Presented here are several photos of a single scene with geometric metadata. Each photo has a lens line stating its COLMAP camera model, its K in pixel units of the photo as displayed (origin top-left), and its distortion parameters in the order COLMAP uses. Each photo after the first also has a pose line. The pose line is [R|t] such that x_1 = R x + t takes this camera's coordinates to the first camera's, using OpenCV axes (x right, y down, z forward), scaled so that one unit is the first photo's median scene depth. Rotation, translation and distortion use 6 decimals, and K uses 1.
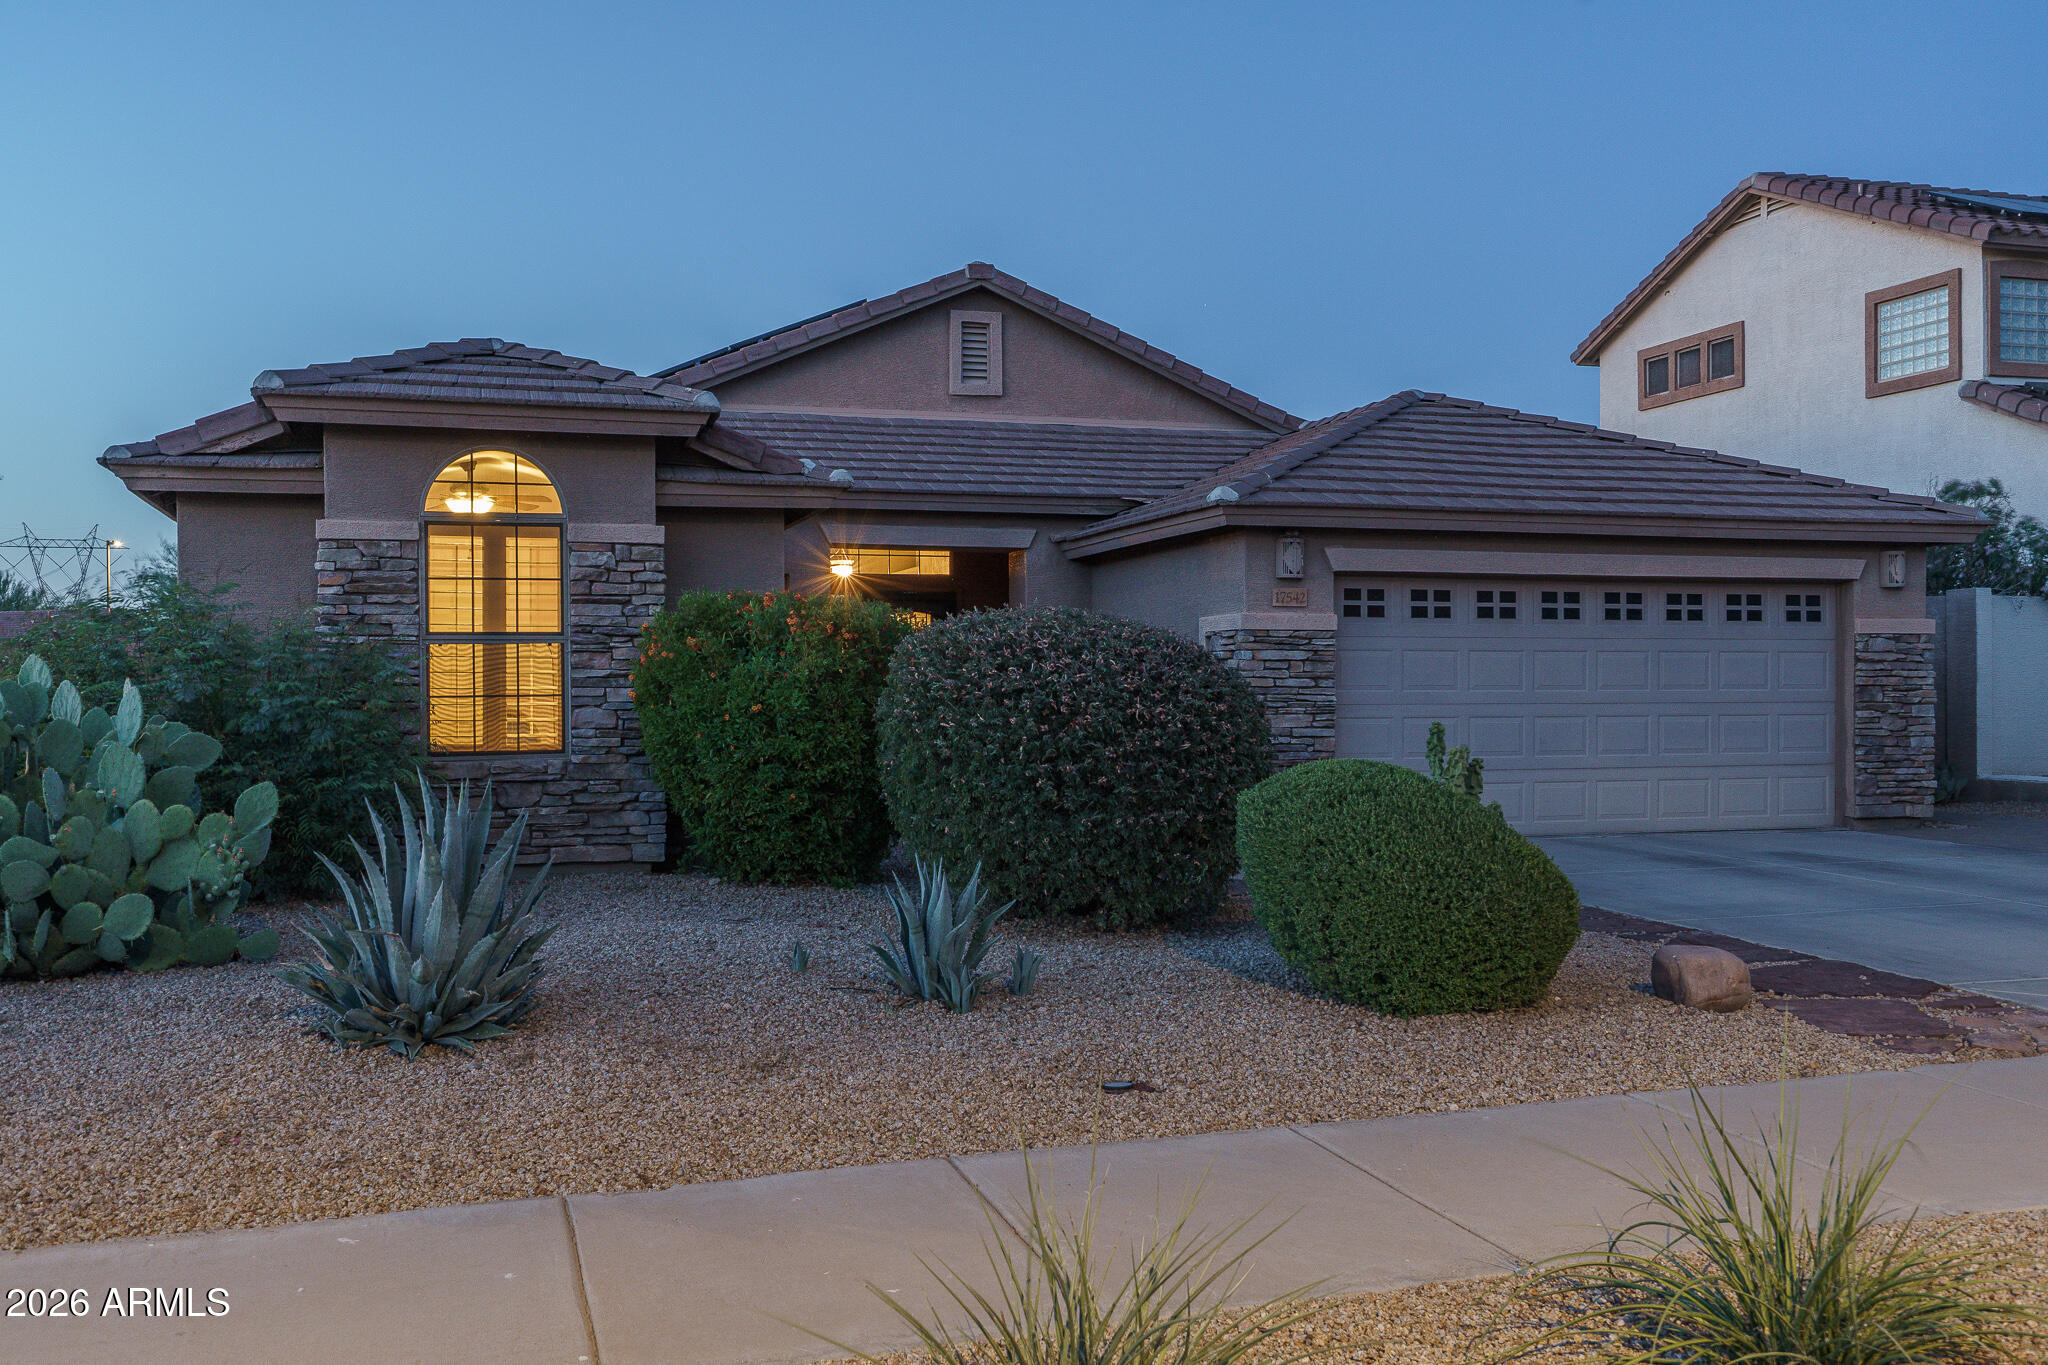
lens RADIAL K [[1877.4, 0, 1024.0], [0, 1877.4, 682.5], [0, 0, 1]] dist [0.000274, 0.004520]
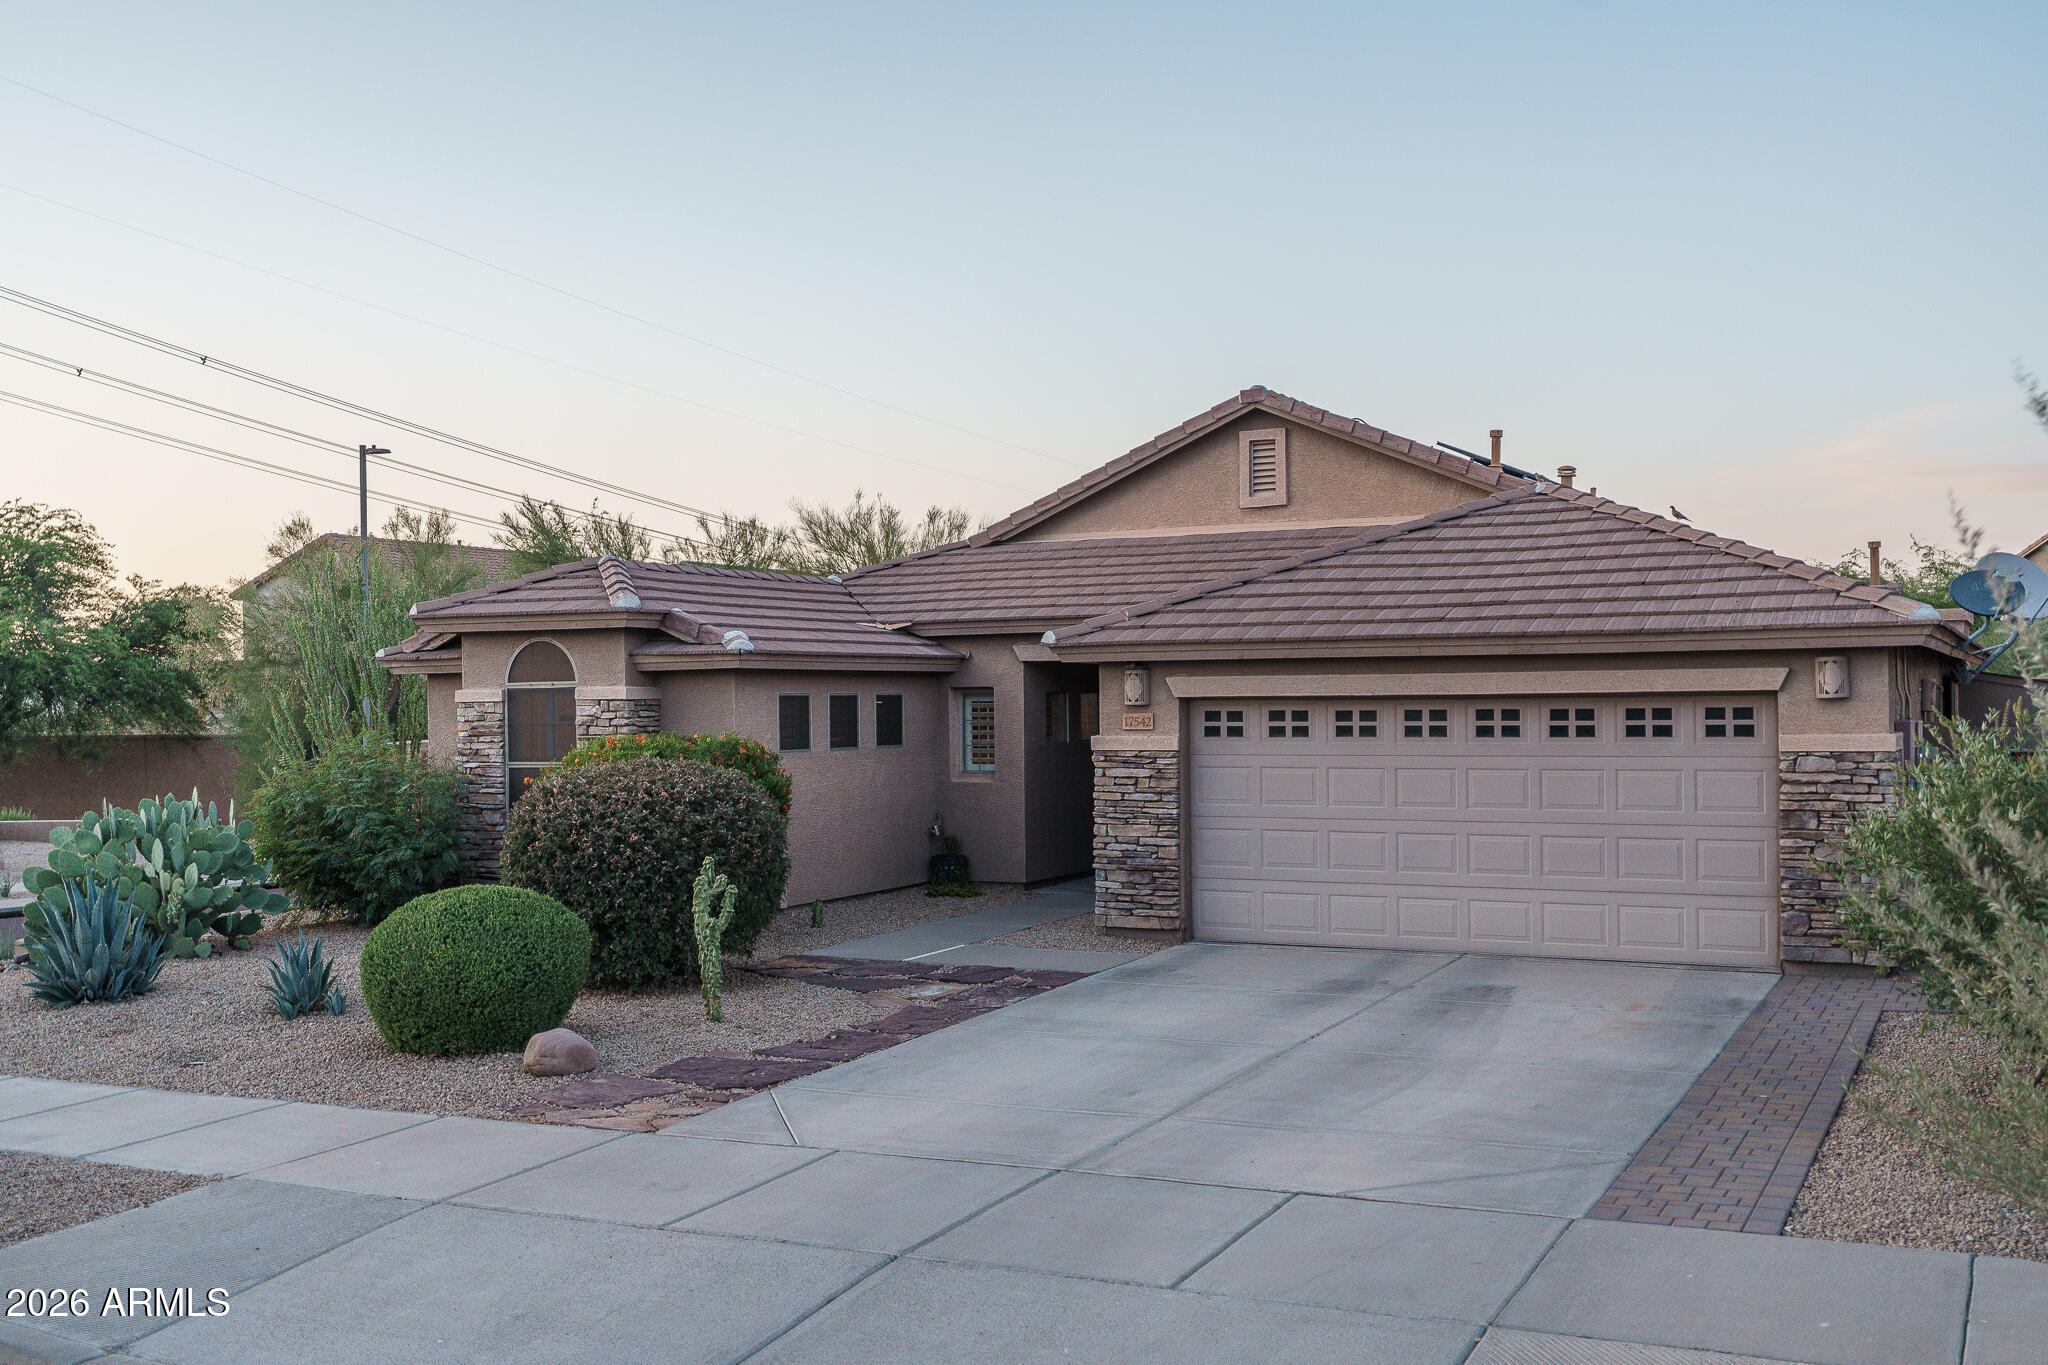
lens RADIAL K [[1976.5, 0, 1024.0], [0, 1976.5, 682.5], [0, 0, 1]] dist [-0.000322, -0.000785]
pose [[0.719468, -0.009530, -0.694461, 0.864052], [0.012454, 0.999922, -0.000820, -0.064441], [0.694414, -0.008058, 0.719530, 0.086807]]
